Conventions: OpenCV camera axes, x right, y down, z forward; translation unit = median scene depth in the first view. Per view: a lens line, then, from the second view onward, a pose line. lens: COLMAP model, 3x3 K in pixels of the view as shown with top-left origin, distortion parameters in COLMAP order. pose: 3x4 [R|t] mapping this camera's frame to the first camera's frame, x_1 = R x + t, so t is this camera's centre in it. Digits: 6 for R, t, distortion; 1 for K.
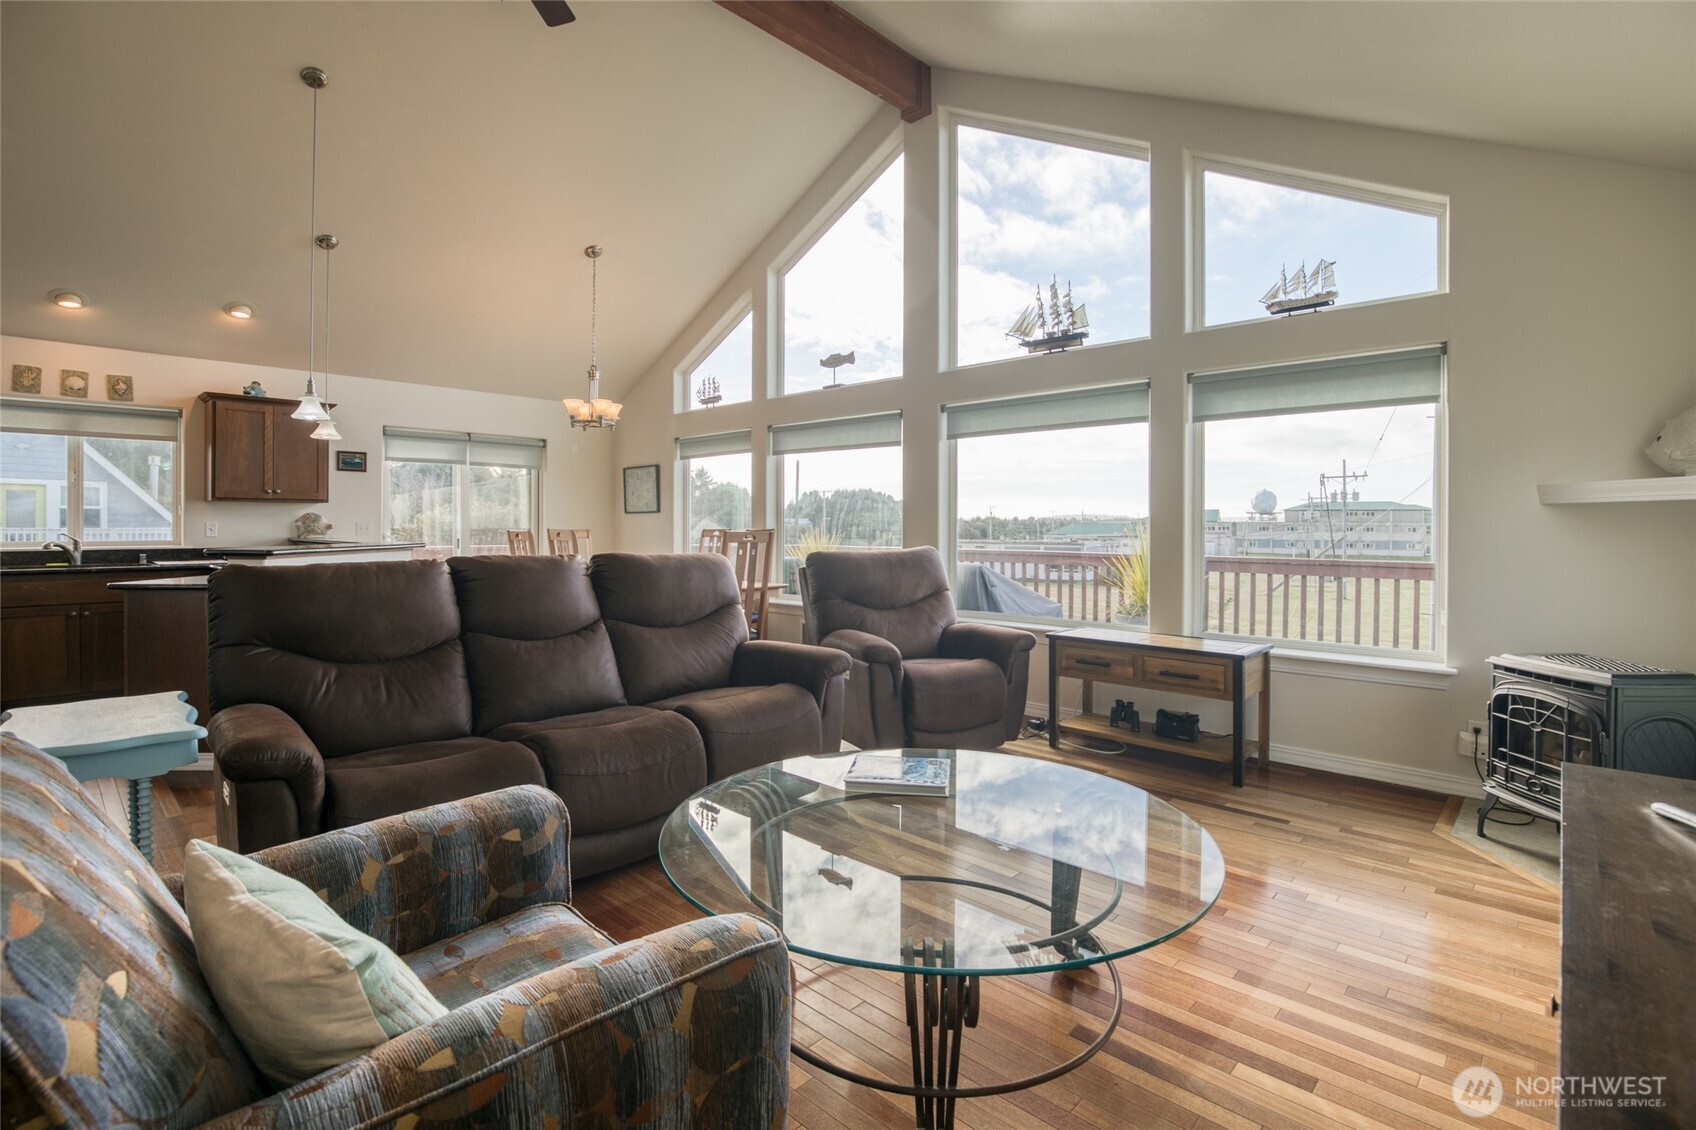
lens RADIAL K [[790.0, 0, 874.6], [0, 790.0, 526.1], [0, 0, 1]] dist [-0.035775, 0.005193]
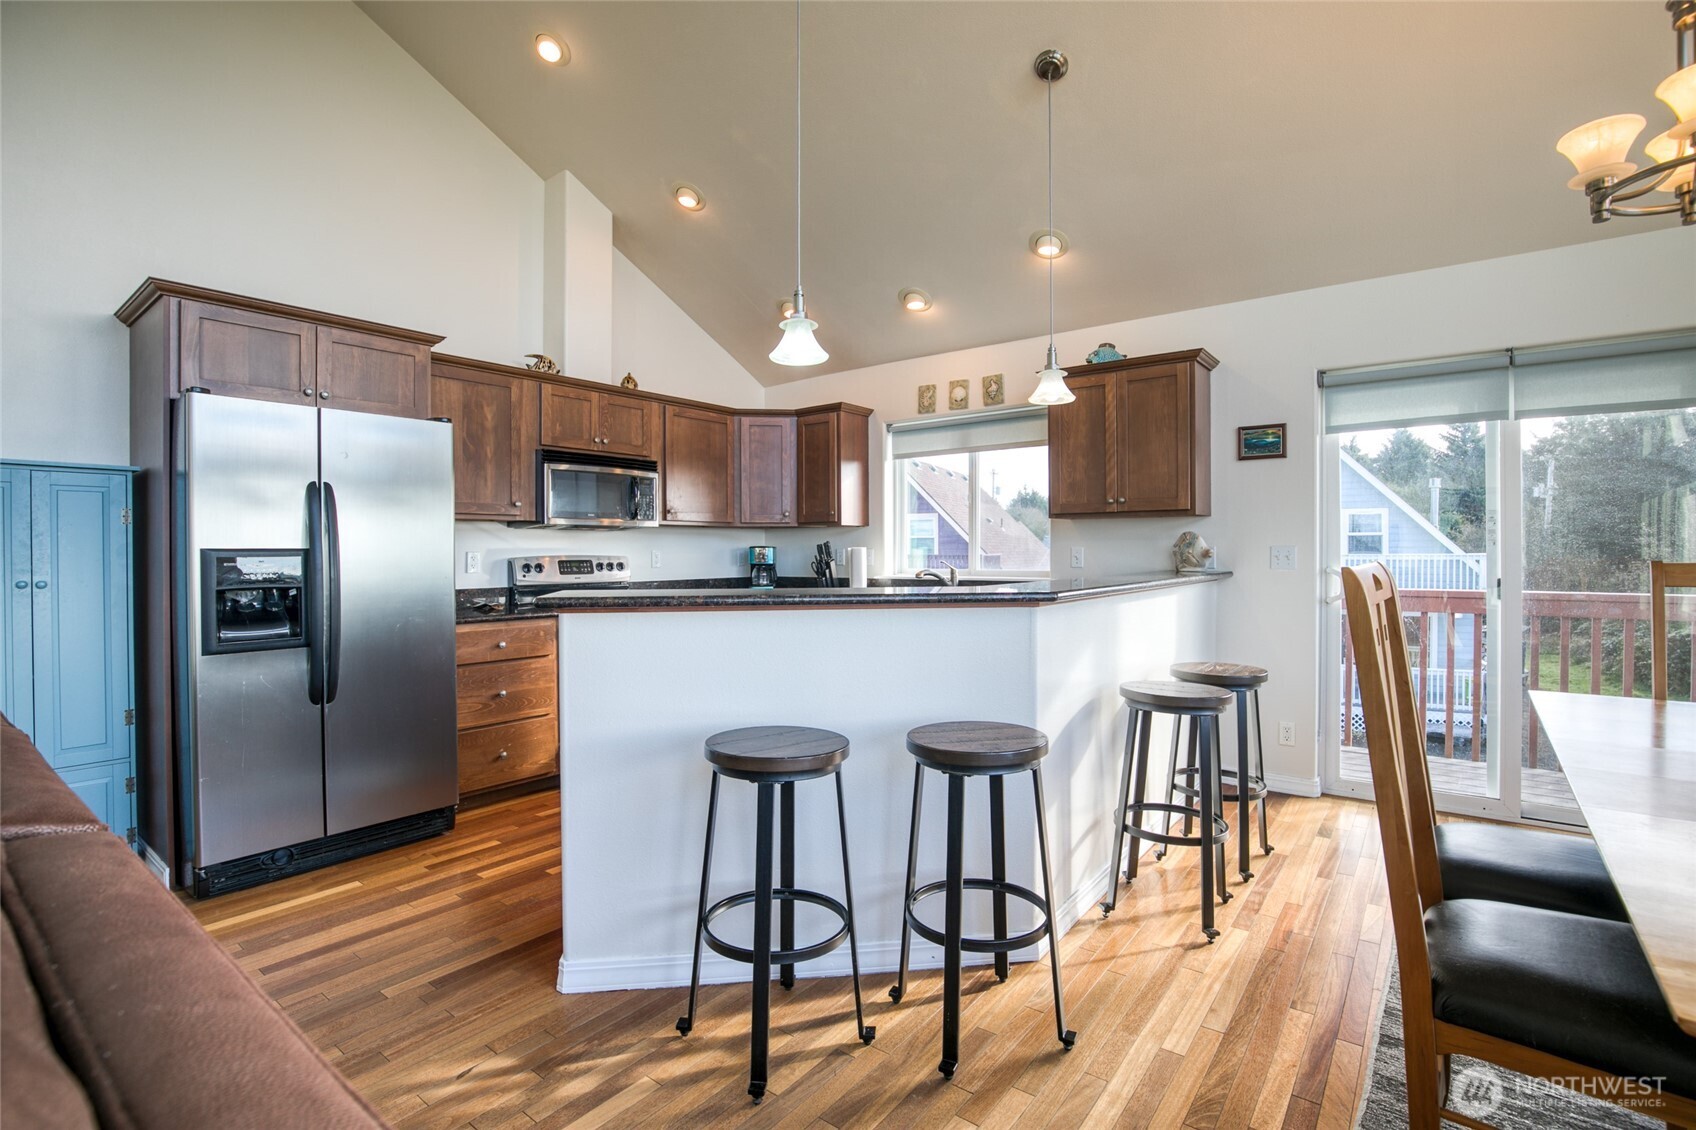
lens RADIAL K [[790.0, 0, 848.2], [0, 790.0, 557.8], [0, 0, 1]] dist [-0.035775, 0.005193]
pose [[0.082525, 0.006901, -0.996565, -0.130898], [0.000341, 0.999976, 0.006952, -0.000067], [0.996589, -0.000913, 0.082520, 0.757185]]
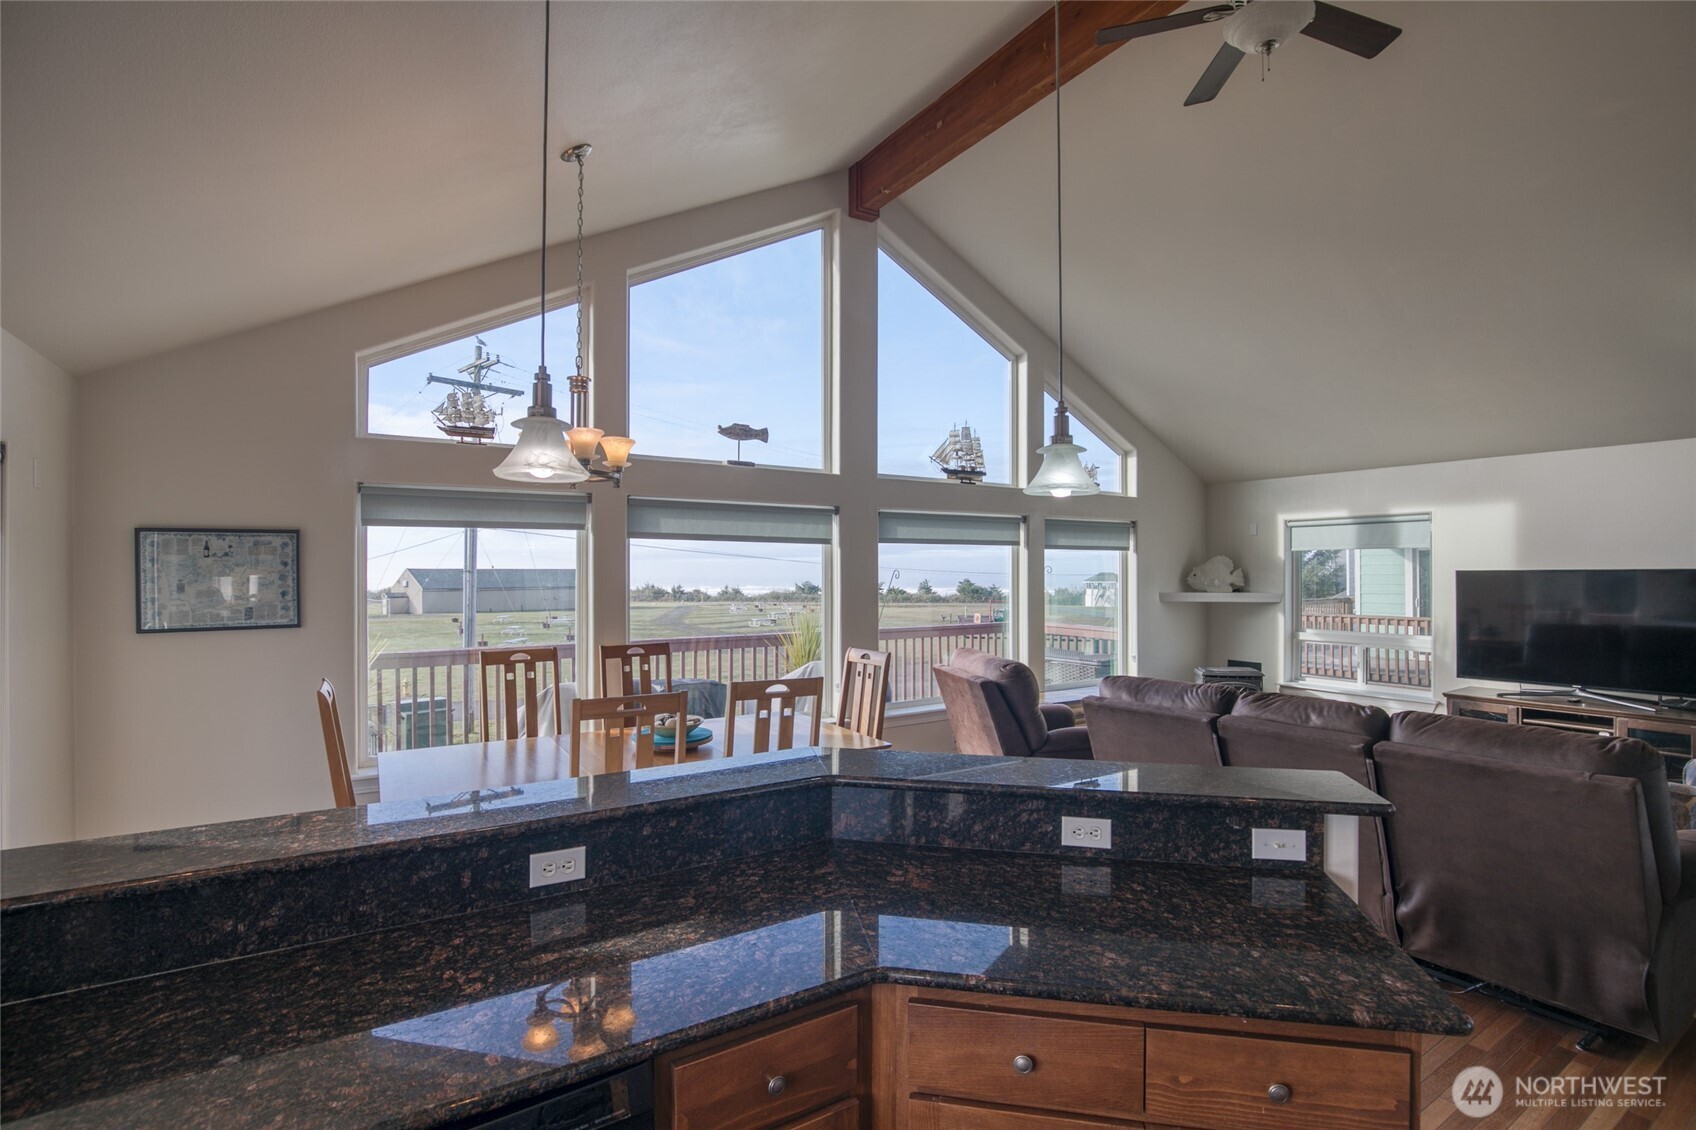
lens RADIAL K [[790.0, 0, 855.7], [0, 790.0, 564.9], [0, 0, 1]] dist [-0.035775, 0.005193]
pose [[0.256702, 0.006910, 0.966466, -0.917862], [0.003667, 0.999960, -0.008123, -0.071944], [-0.966484, 0.005630, 0.256666, 0.762217]]
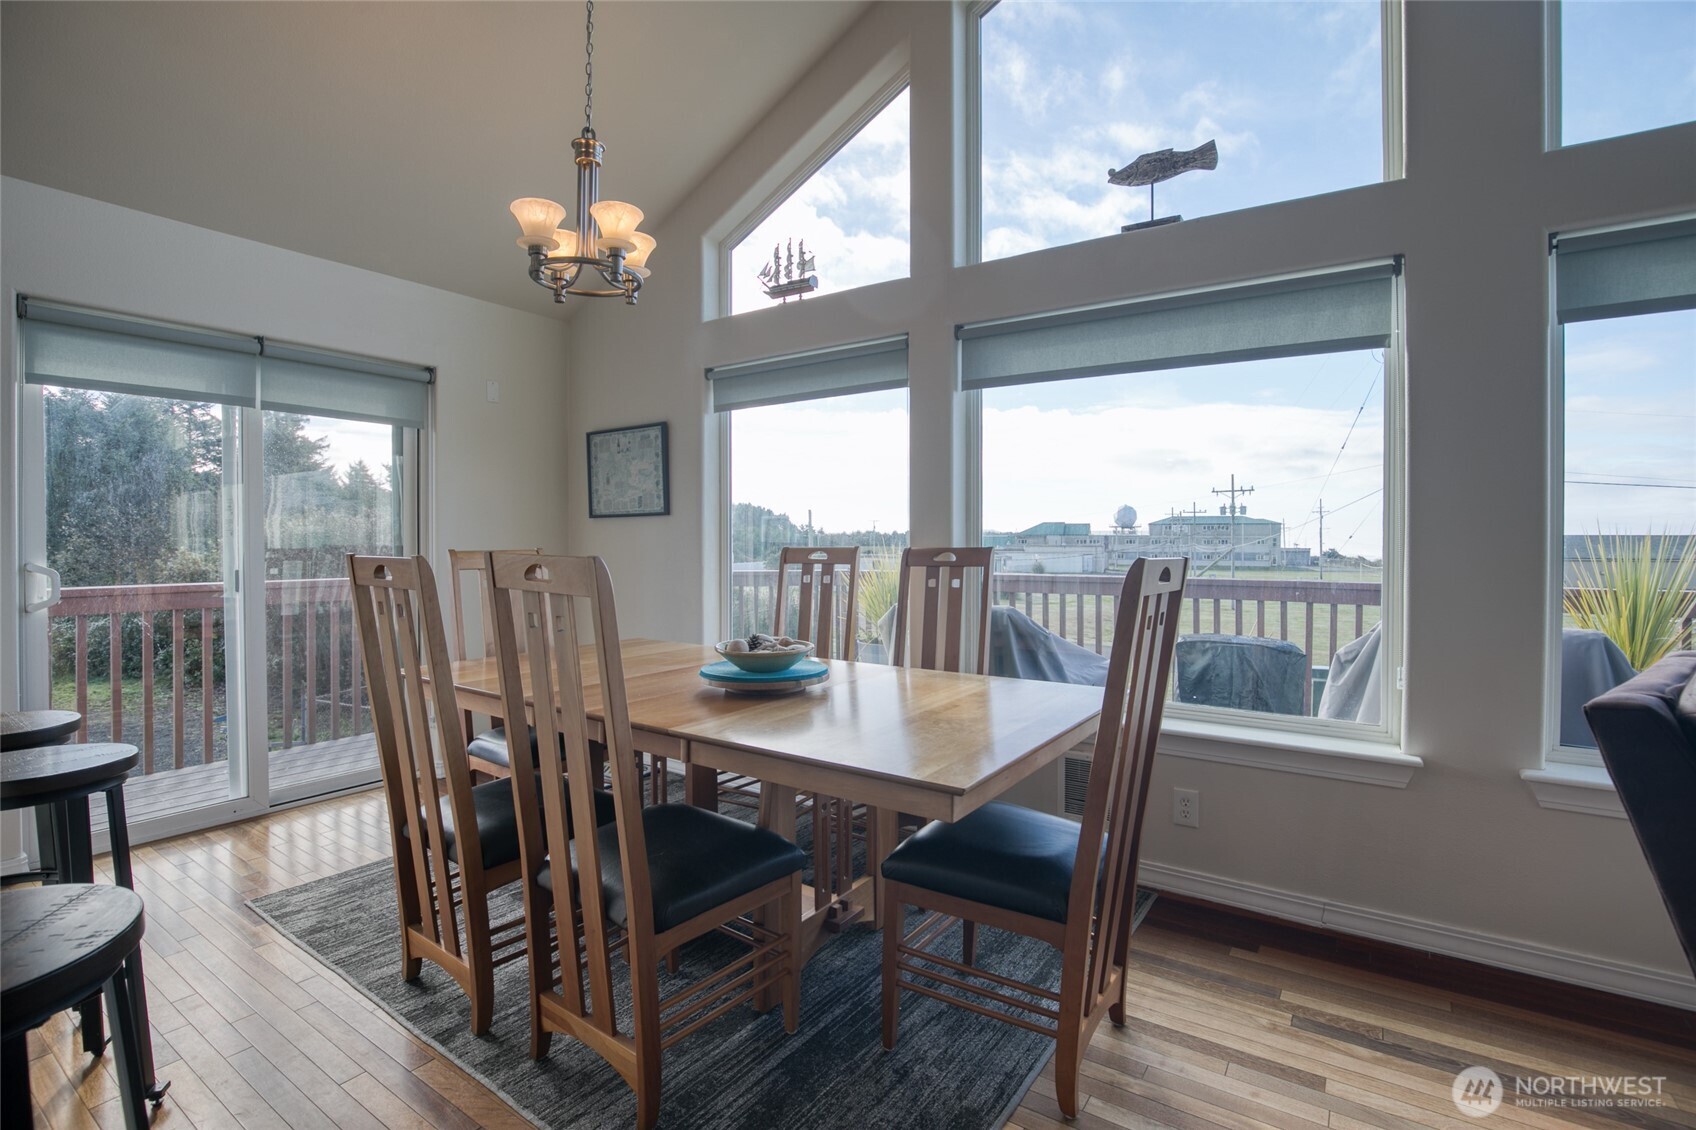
lens RADIAL K [[790.0, 0, 866.0], [0, 790.0, 545.3], [0, 0, 1]] dist [-0.035775, 0.005193]
pose [[0.990098, -0.003811, 0.140327, -0.307337], [0.002938, 0.999975, 0.006425, -0.000935], [-0.140348, -0.005949, 0.990084, 0.666104]]
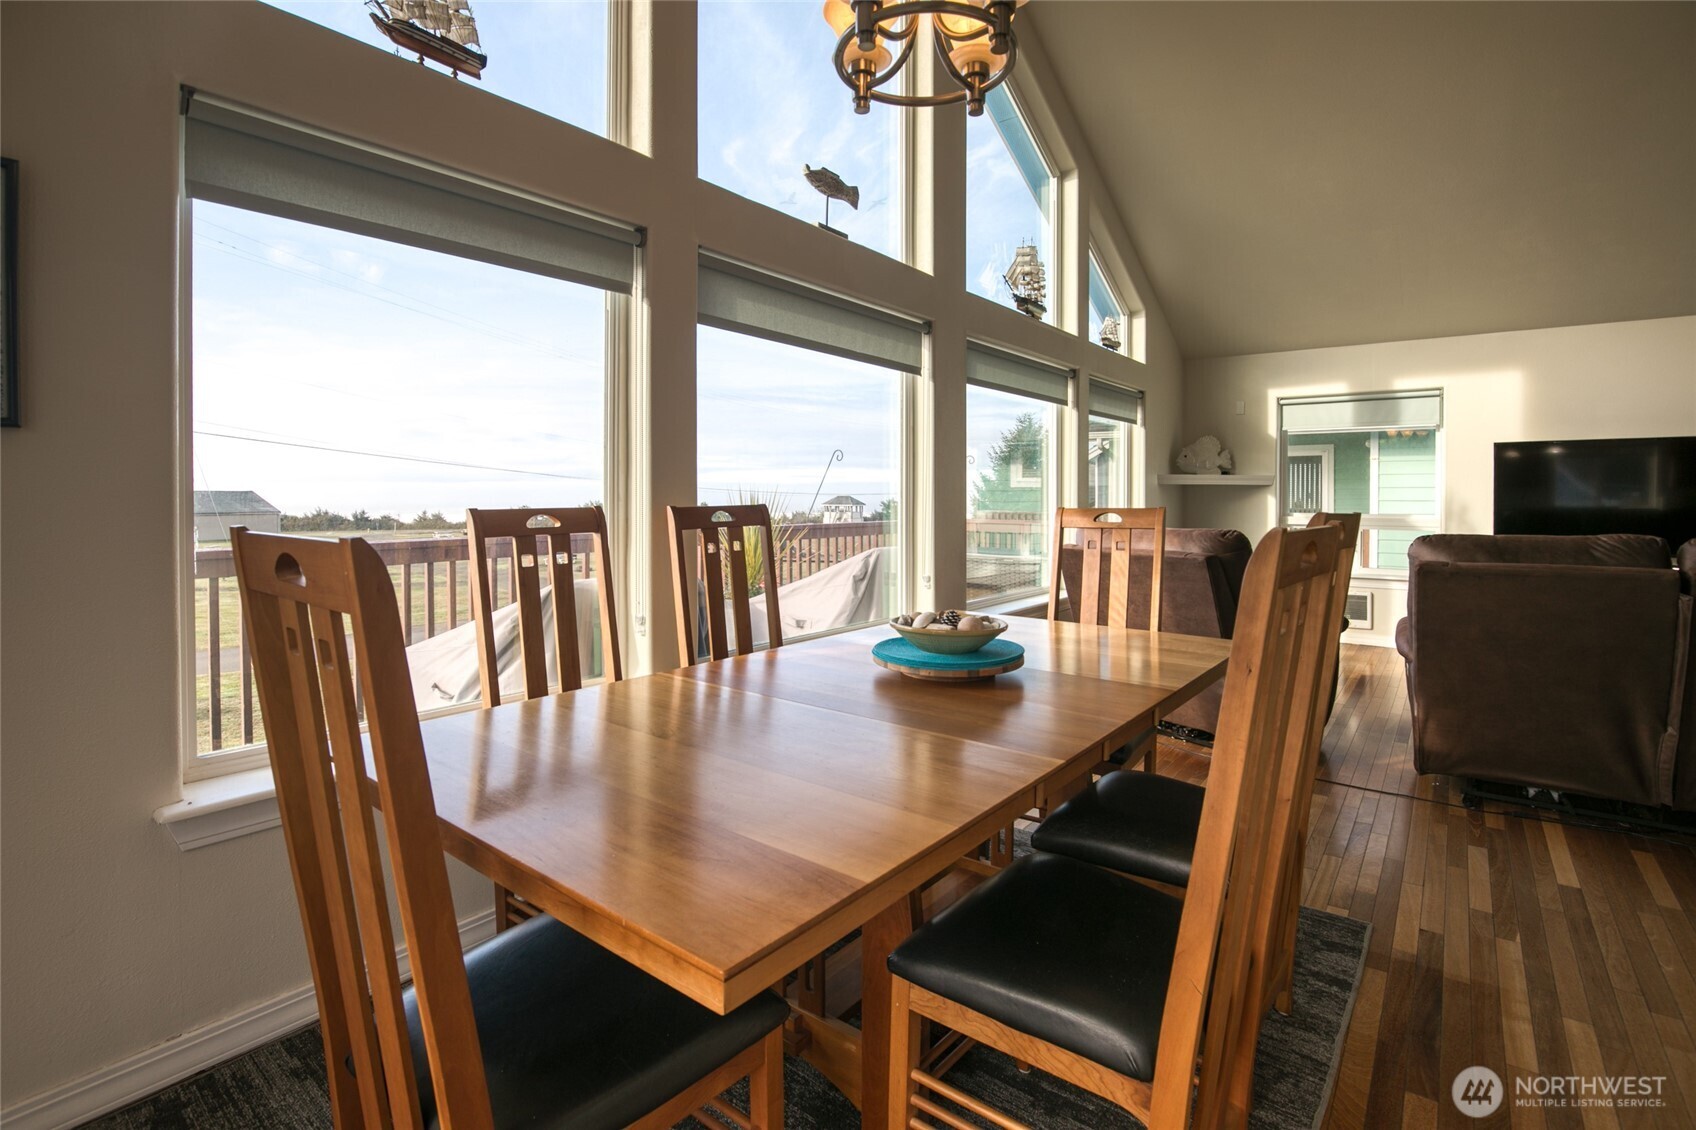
lens RADIAL K [[790.0, 0, 854.1], [0, 790.0, 513.2], [0, 0, 1]] dist [-0.035775, 0.005193]
pose [[-0.070873, -0.023140, 0.997217, -0.652934], [0.001498, 0.999727, 0.023305, -0.001900], [-0.997484, 0.003146, -0.070819, 1.155380]]
